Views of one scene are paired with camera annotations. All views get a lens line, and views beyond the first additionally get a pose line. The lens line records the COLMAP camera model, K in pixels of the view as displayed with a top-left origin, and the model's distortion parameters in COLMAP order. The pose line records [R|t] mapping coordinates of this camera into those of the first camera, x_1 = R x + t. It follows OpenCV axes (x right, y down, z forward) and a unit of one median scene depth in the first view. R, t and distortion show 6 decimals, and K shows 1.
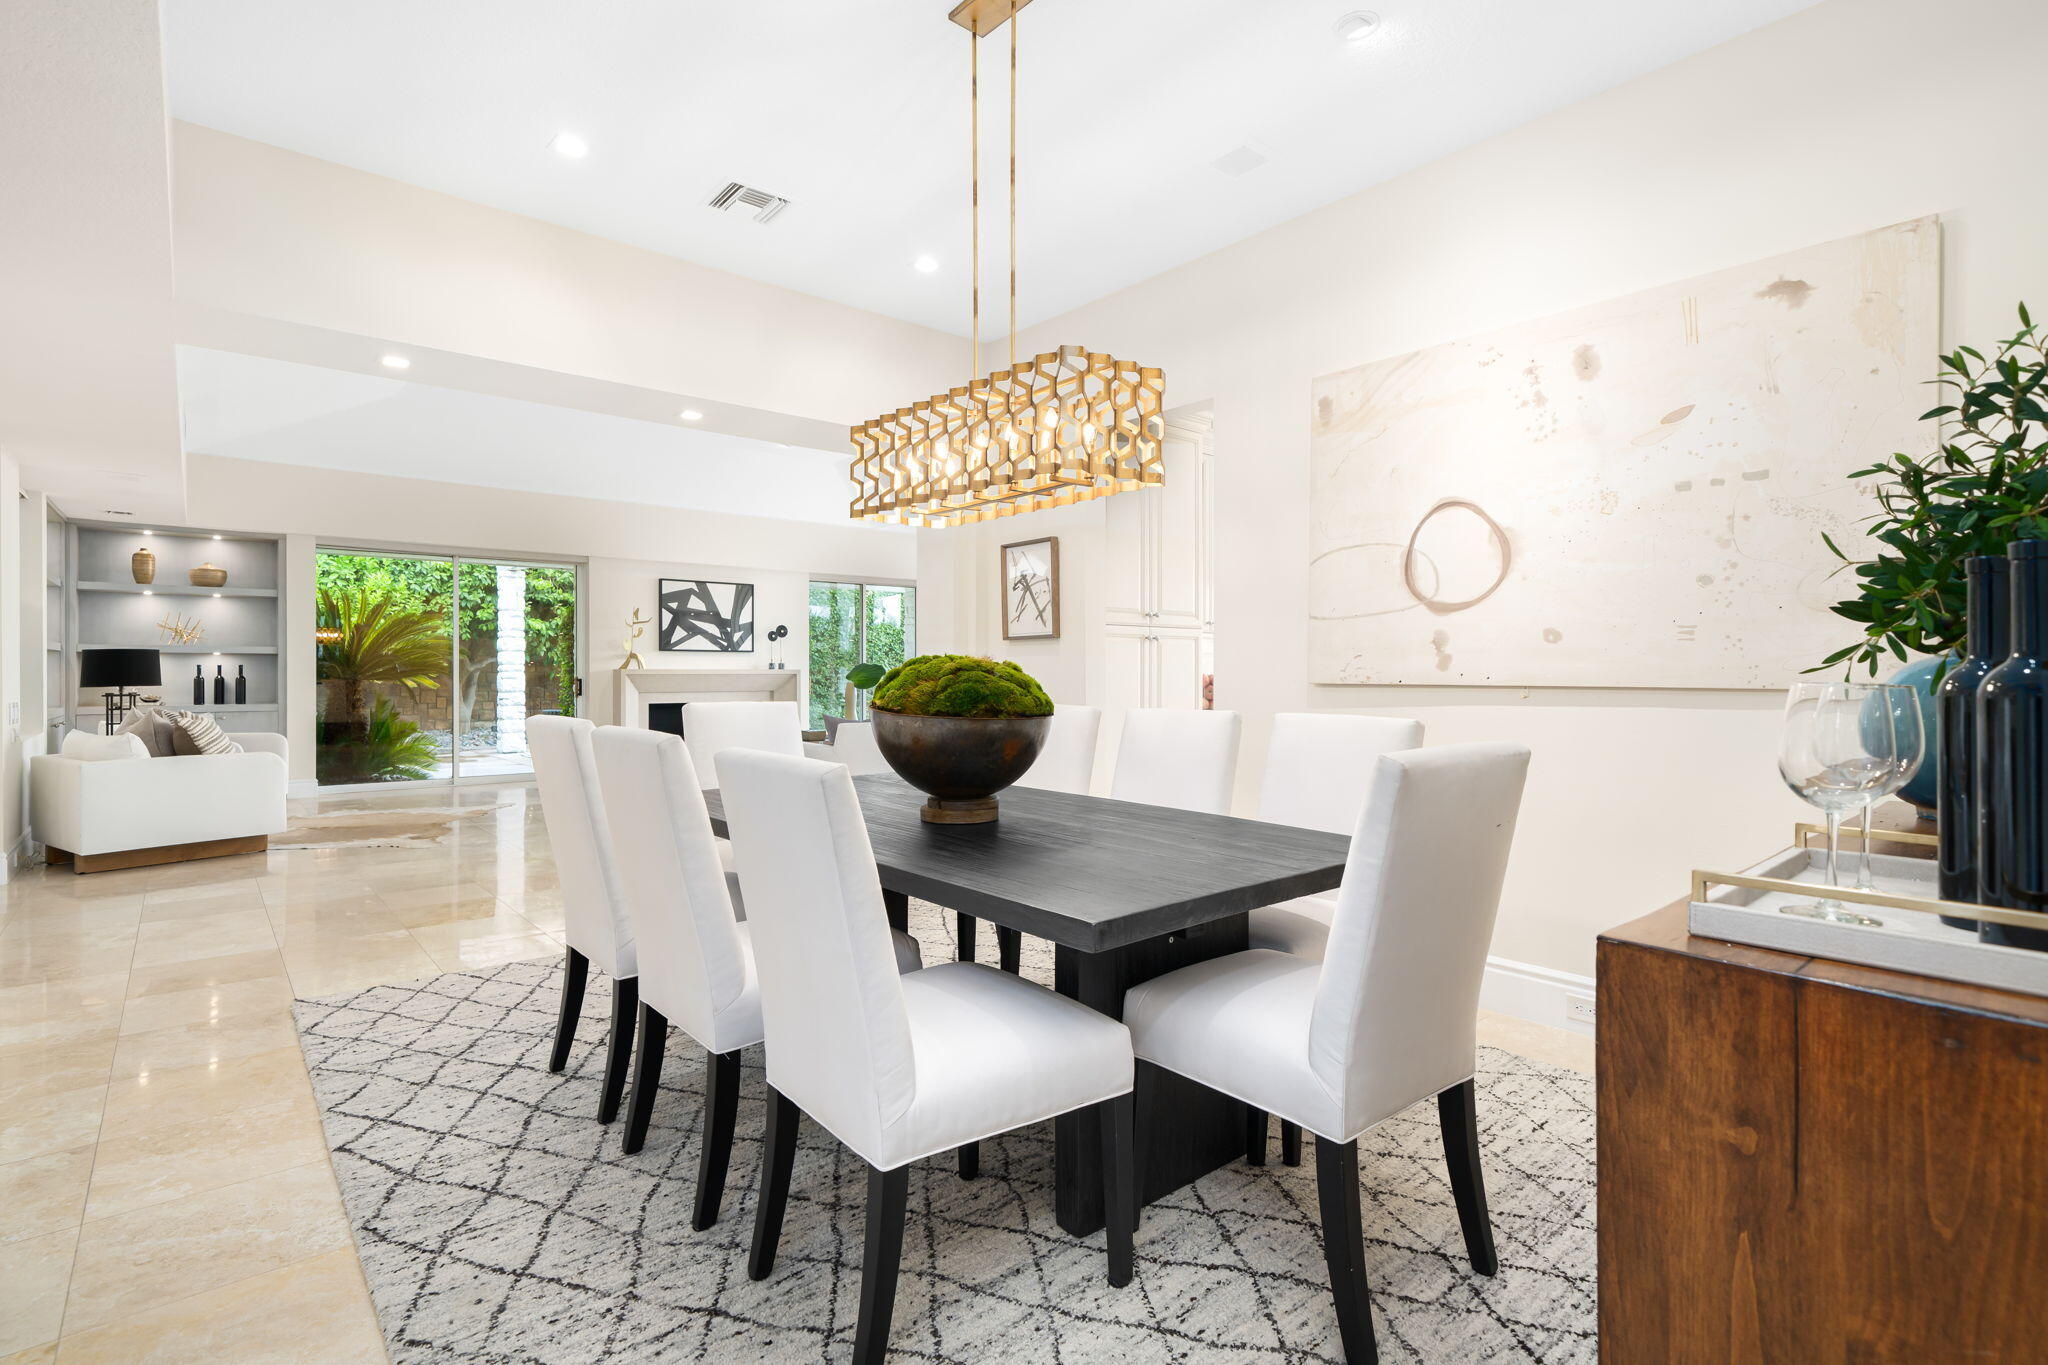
lens RADIAL K [[969.1, 0, 1037.2], [0, 969.1, 674.9], [0, 0, 1]] dist [0.000116, -0.000698]
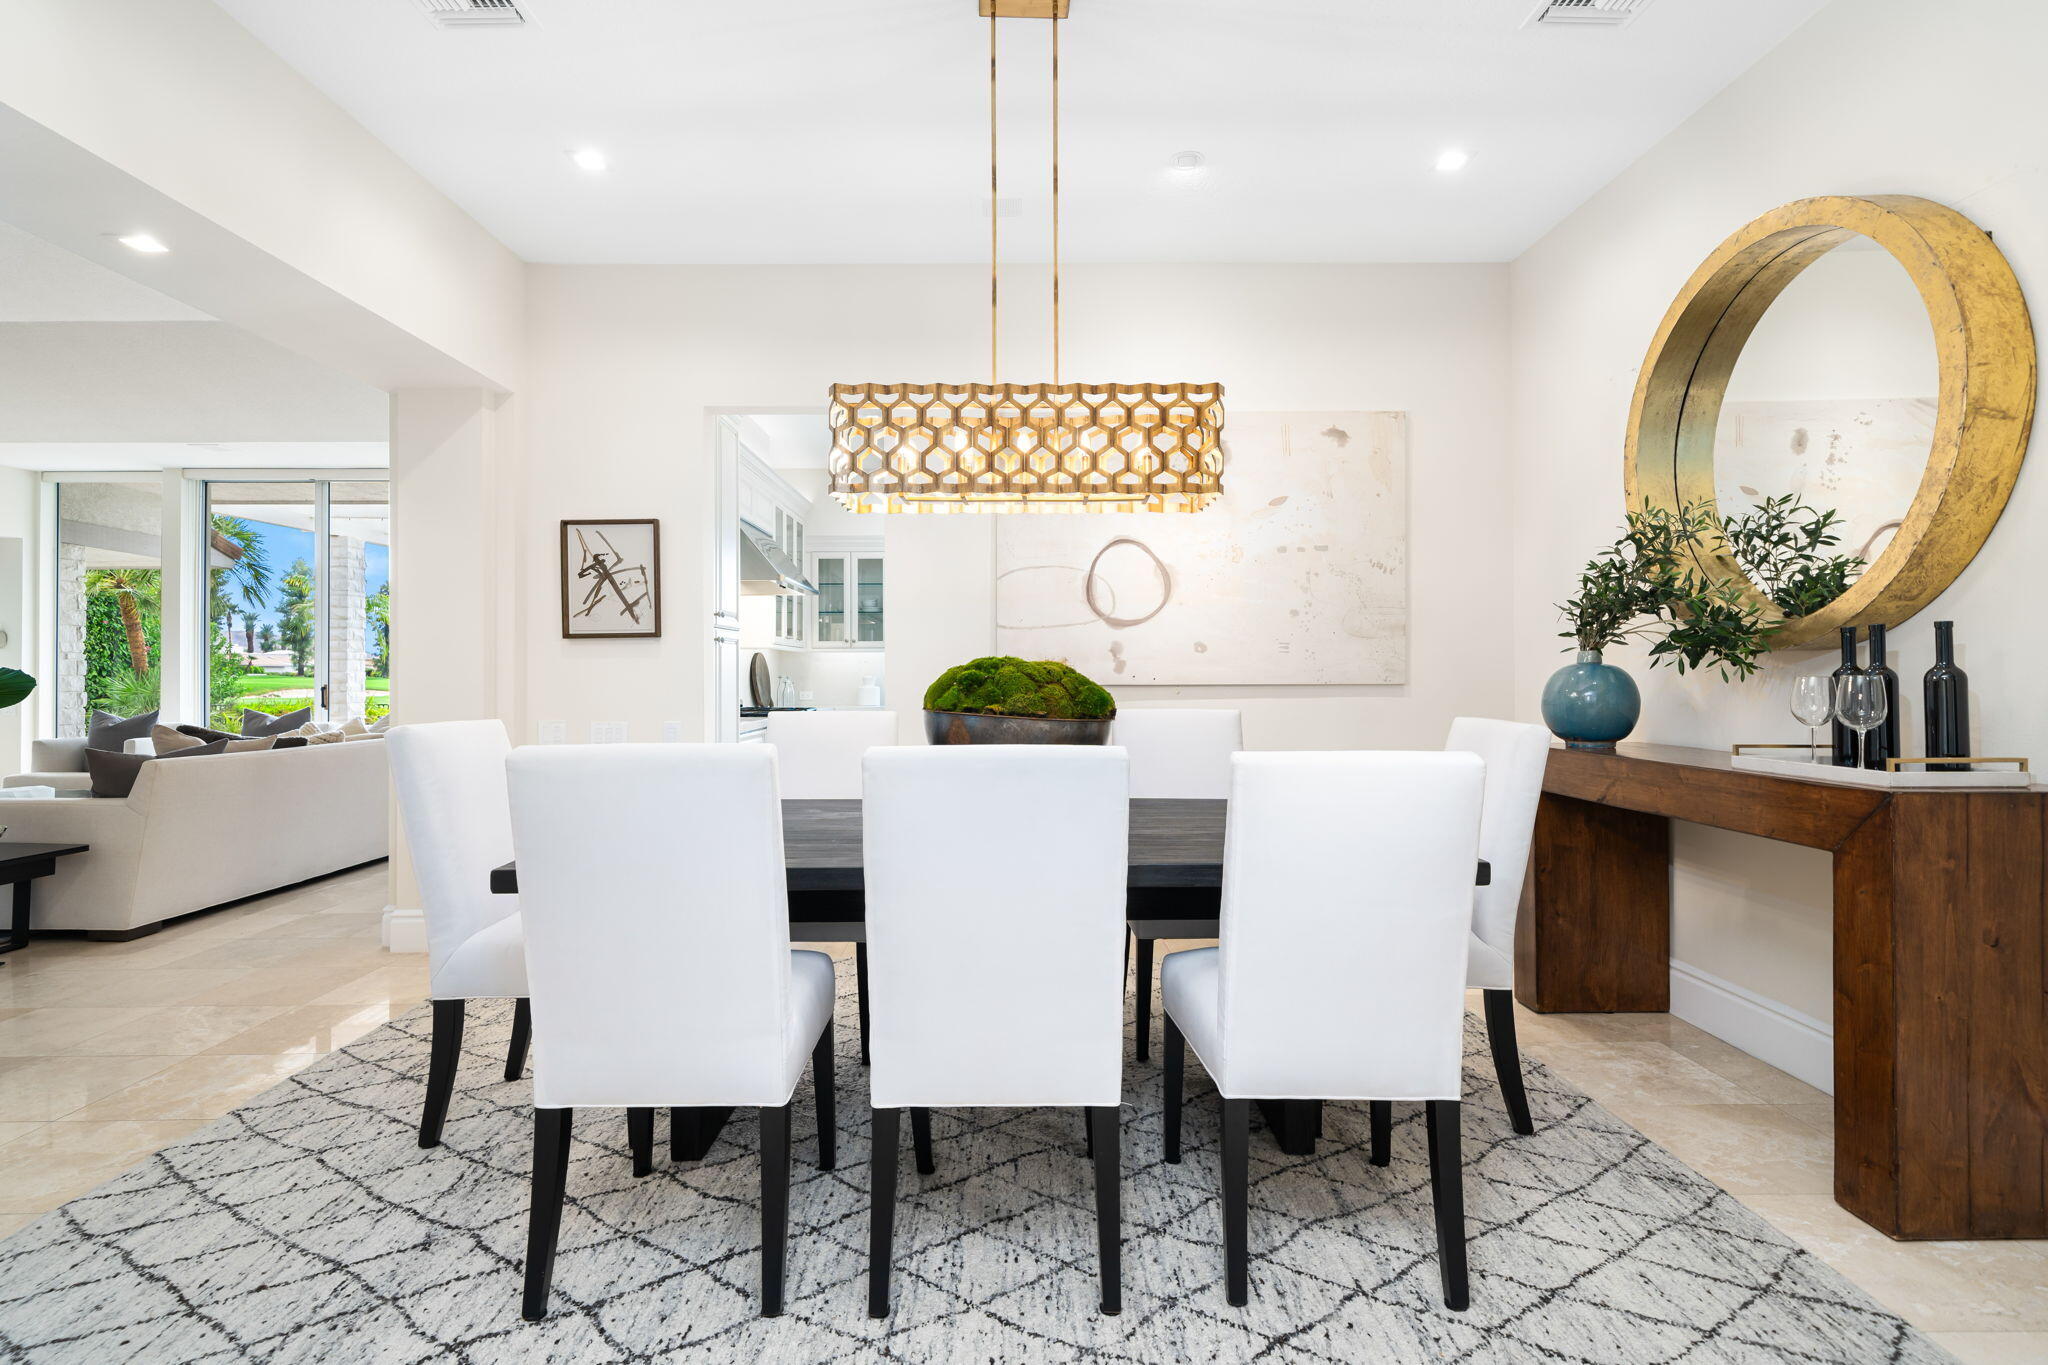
lens RADIAL K [[969.1, 0, 1028.2], [0, 969.1, 673.1], [0, 0, 1]] dist [0.000116, -0.000698]
pose [[0.646774, -0.001545, 0.762681, -0.722150], [0.007441, 0.999963, -0.004285, -0.000671], [-0.762646, 0.008446, 0.646761, 0.332177]]
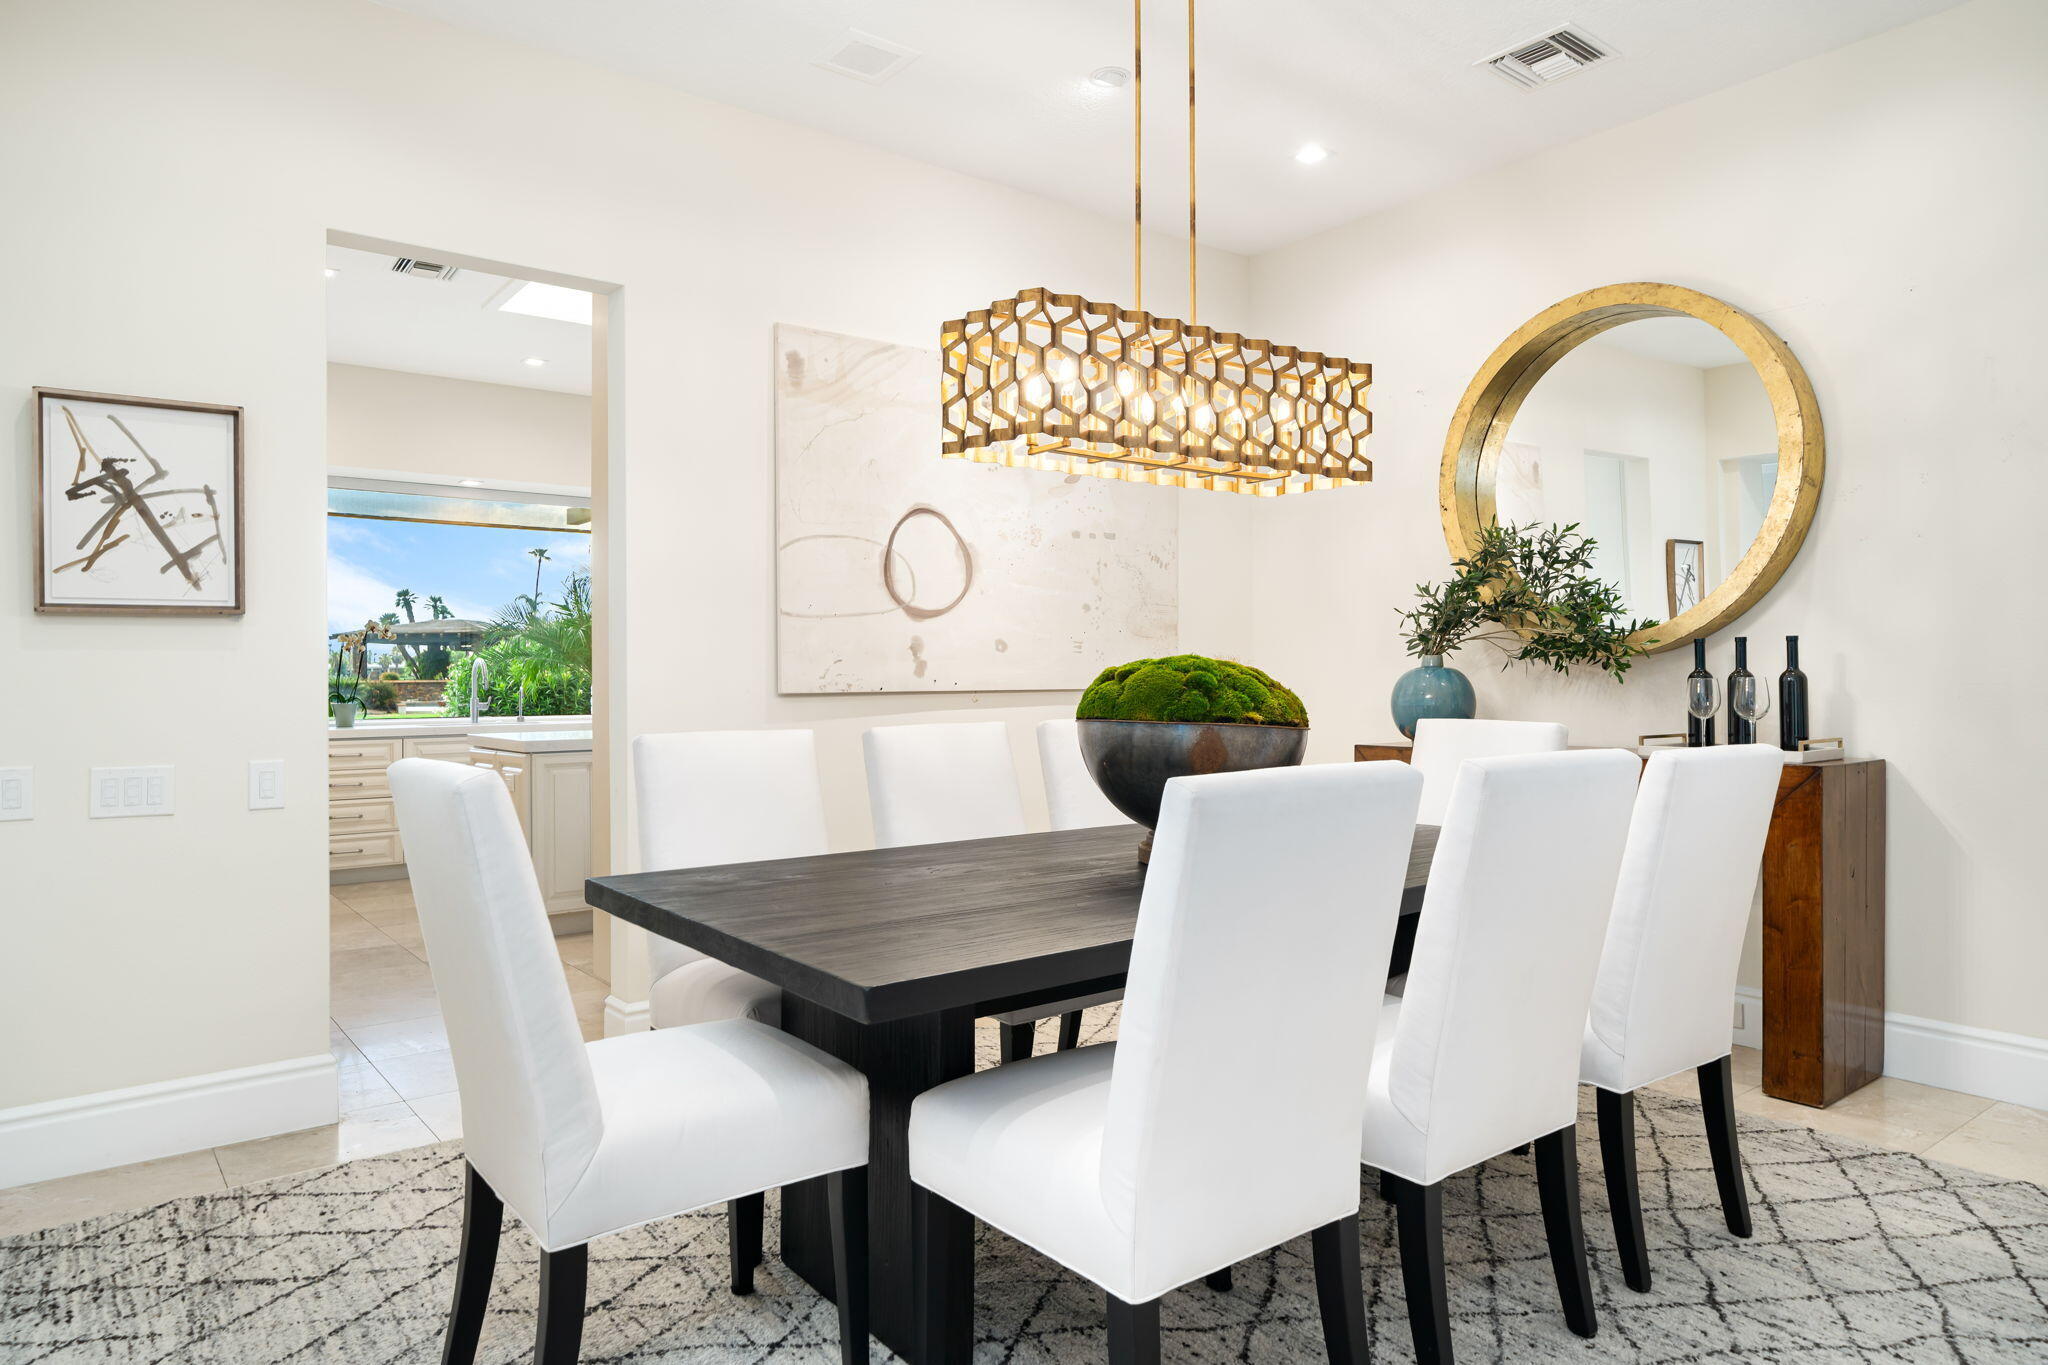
lens RADIAL K [[1232.1, 0, 1019.9], [0, 1232.1, 677.4], [0, 0, 1]] dist [-0.002444, -0.001166]
pose [[0.067268, -0.002161, 0.997733, -0.985336], [0.009519, 0.999954, 0.001524, -0.005823], [-0.997690, 0.009395, 0.067285, 0.960896]]
